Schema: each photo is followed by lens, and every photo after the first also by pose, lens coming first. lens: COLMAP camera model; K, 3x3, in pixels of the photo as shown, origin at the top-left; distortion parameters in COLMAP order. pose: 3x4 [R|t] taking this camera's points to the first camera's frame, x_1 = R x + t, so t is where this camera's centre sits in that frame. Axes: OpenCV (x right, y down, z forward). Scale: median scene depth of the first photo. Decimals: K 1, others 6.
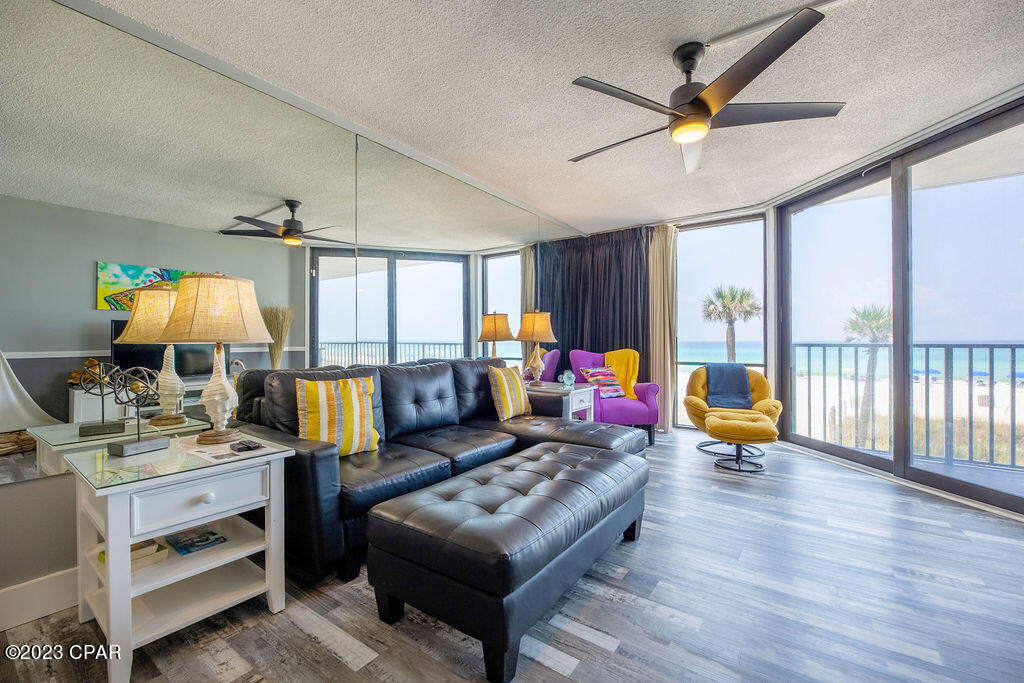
lens RADIAL K [[426.1, 0, 528.9], [0, 426.1, 338.4], [0, 0, 1]] dist [0.000329, -0.003560]
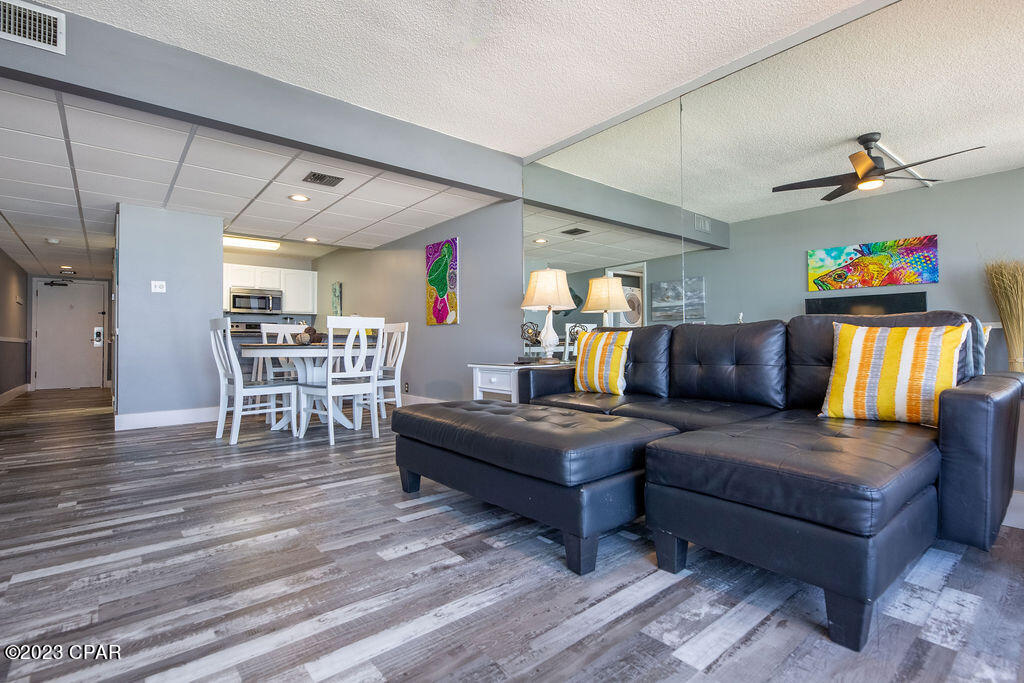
lens RADIAL K [[486.6, 0, 517.4], [0, 486.6, 337.1], [0, 0, 1]] dist [0.001702, -0.003383]
pose [[-0.259809, -0.007778, -0.965629, 0.508519], [0.011617, 0.999870, -0.011180, 0.065539], [0.965590, -0.014123, -0.259684, 0.576153]]
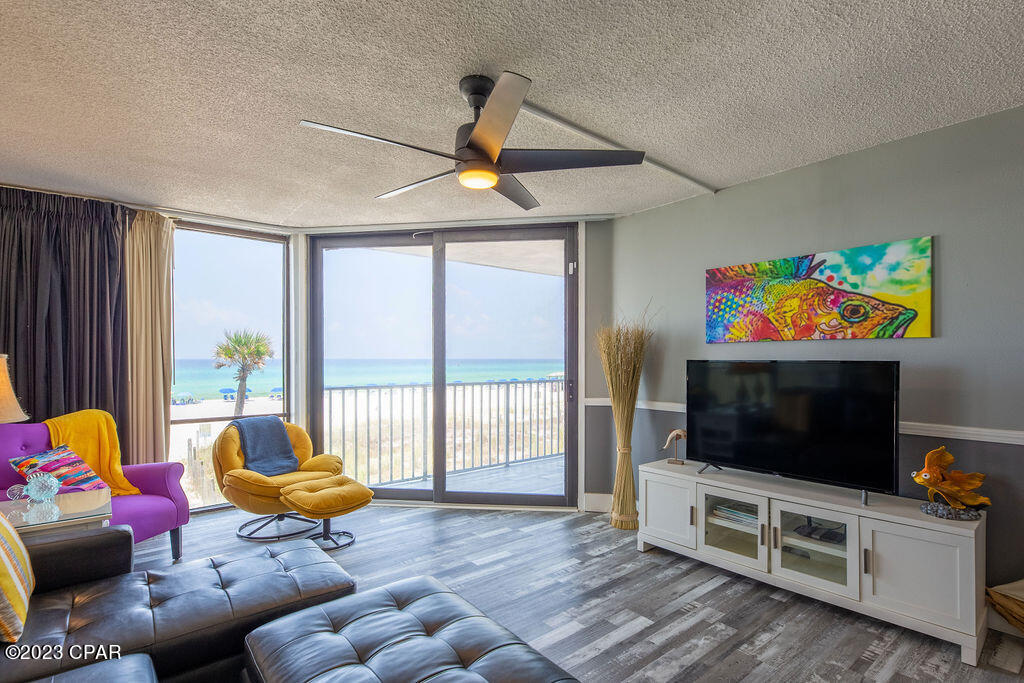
lens RADIAL K [[486.6, 0, 506.6], [0, 486.6, 363.4], [0, 0, 1]] dist [0.001702, -0.003383]
pose [[0.298093, -0.005704, 0.954520, -0.269285], [-0.005957, 0.999952, 0.007836, -0.054583], [-0.954518, -0.008022, 0.298044, 0.311486]]
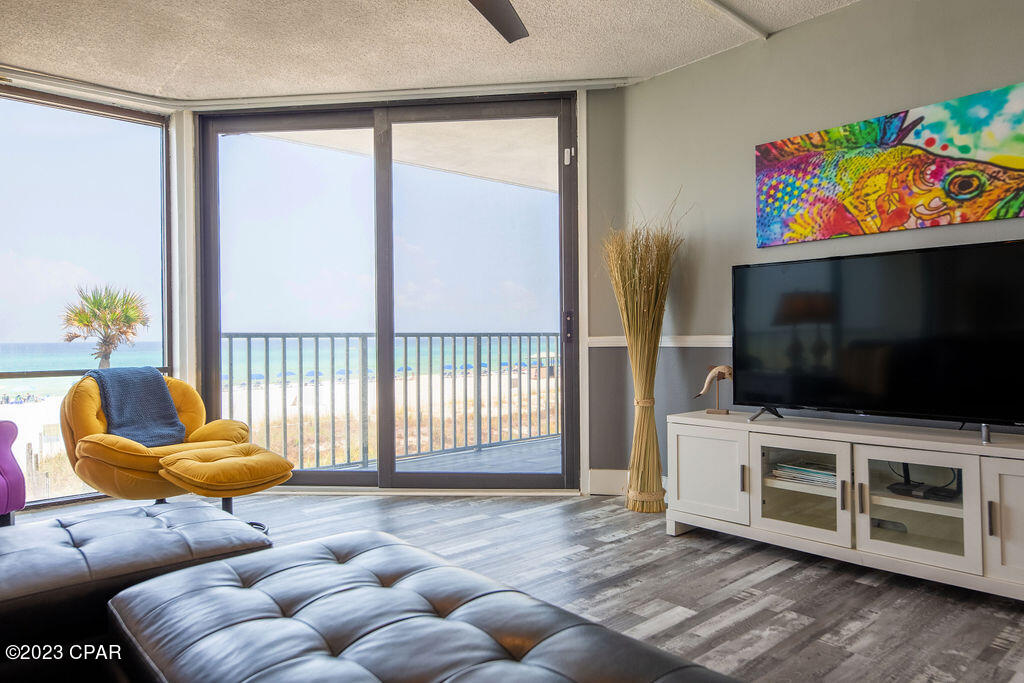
lens RADIAL K [[662.4, 0, 492.0], [0, 662.4, 338.6], [0, 0, 1]] dist [0.007265, -0.001200]
pose [[0.267891, -0.002832, 0.963445, -0.250745], [0.003902, 0.999991, 0.001854, 0.021126], [-0.963441, 0.003262, 0.267899, 0.329485]]
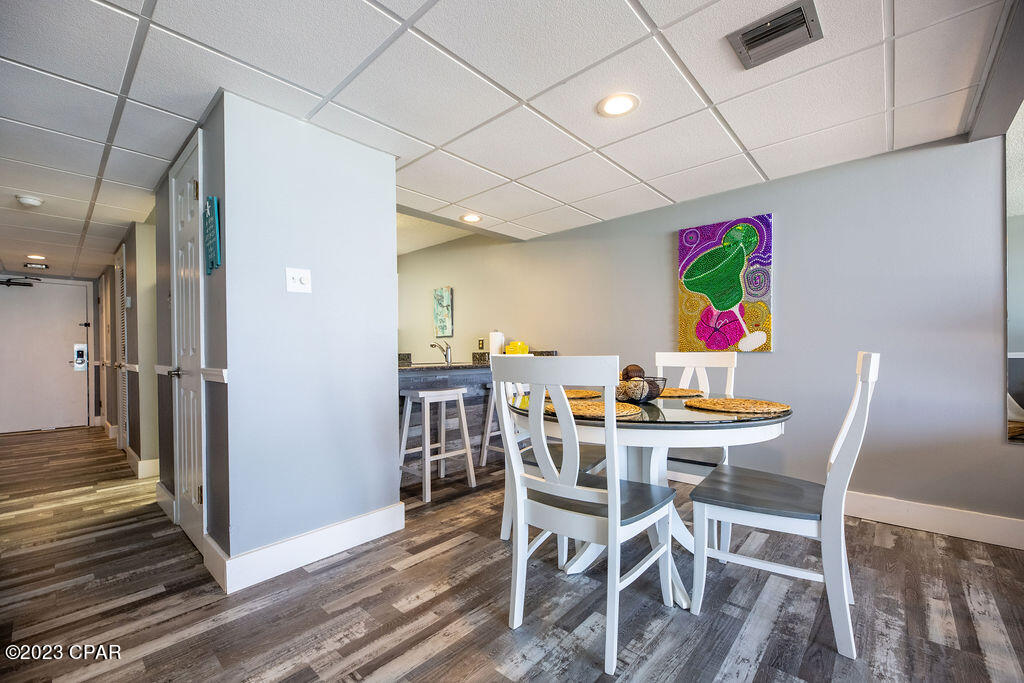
lens RADIAL K [[426.1, 0, 512.6], [0, 426.1, 359.4], [0, 0, 1]] dist [0.000329, -0.003560]
pose [[-0.133260, 0.025581, -0.990751, 0.099707], [0.011244, 0.999642, 0.024299, 0.008998], [0.991017, -0.007902, -0.133499, -0.183378]]
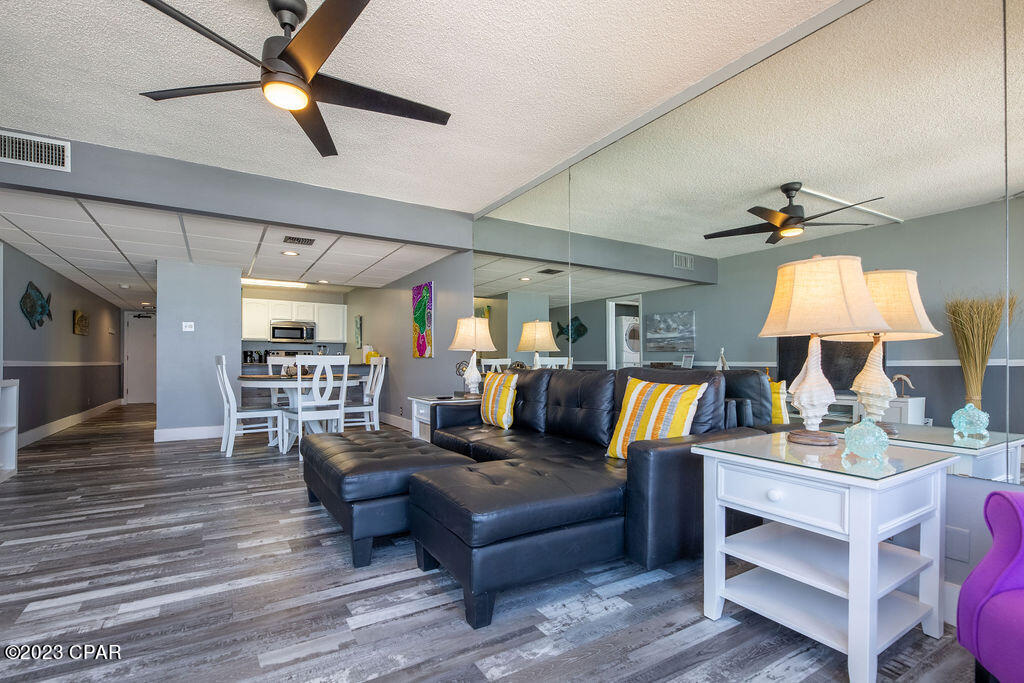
lens RADIAL K [[486.6, 0, 534.4], [0, 486.6, 361.5], [0, 0, 1]] dist [0.001702, -0.003383]
pose [[-0.389559, 0.001703, -0.921000, 0.528872], [-0.000005, 0.999998, 0.001851, 0.028603], [0.921001, 0.000726, -0.389559, 0.892572]]
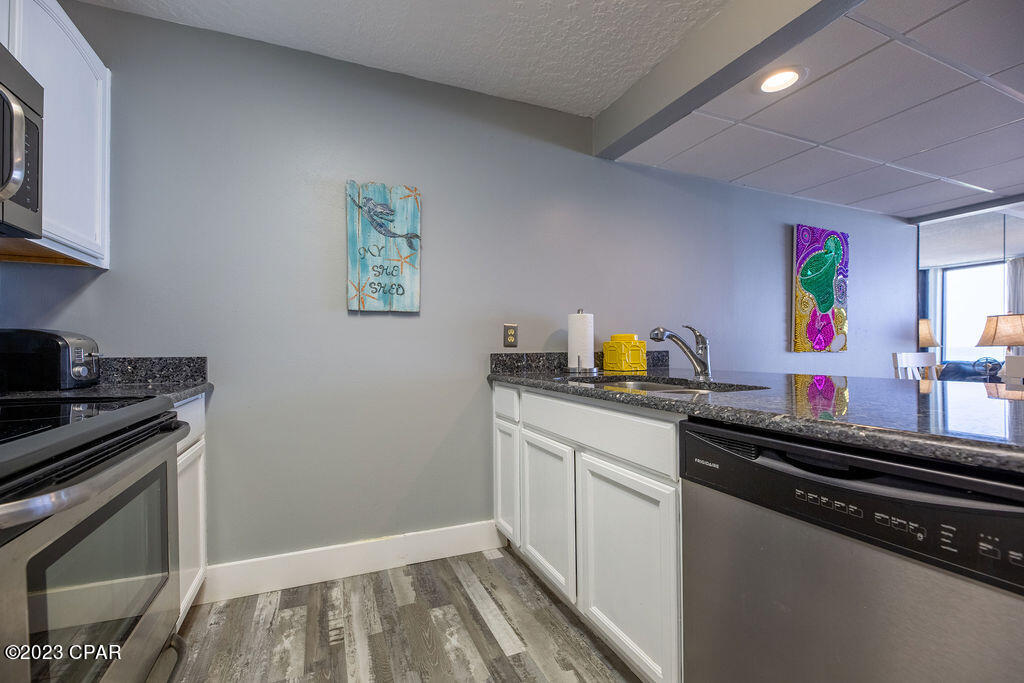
lens RADIAL K [[426.1, 0, 504.1], [0, 426.1, 352.6], [0, 0, 1]] dist [0.000329, -0.003560]
pose [[0.837106, 0.007728, -0.546987, -0.701826], [-0.000856, 0.999917, 0.012817, 0.008900], [0.547040, -0.010261, 0.837043, -0.851938]]
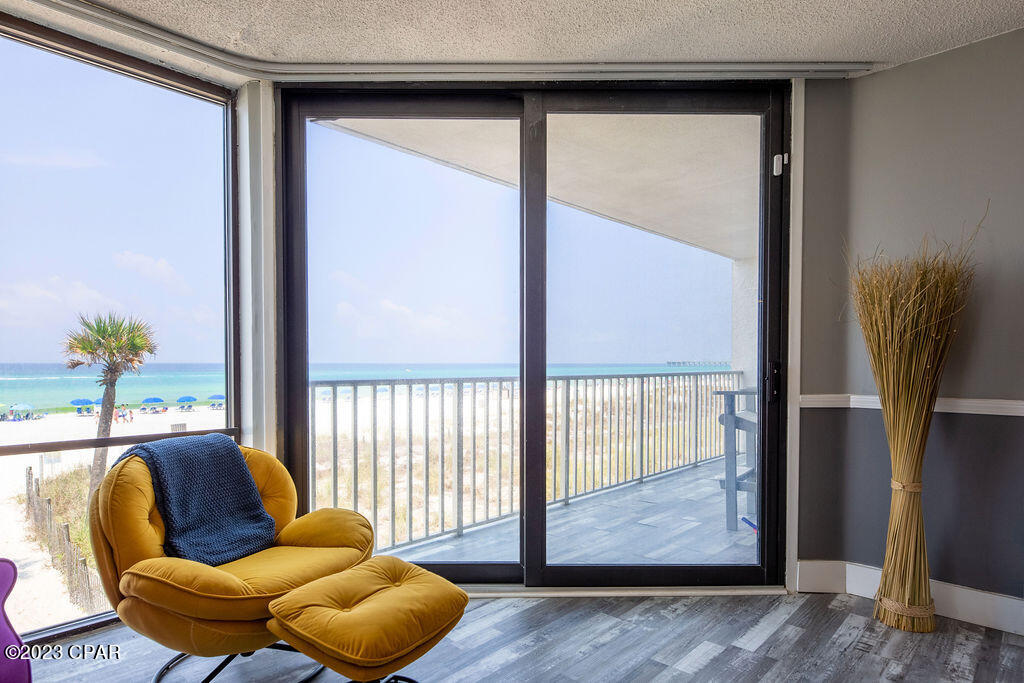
lens RADIAL K [[559.4, 0, 514.8], [0, 559.4, 375.4], [0, 0, 1]] dist [0.005776, -0.000990]
pose [[0.163906, -0.018898, 0.986295, 0.017937], [-0.007222, 0.999767, 0.020357, -0.011338], [-0.986450, -0.010460, 0.163731, 0.661899]]
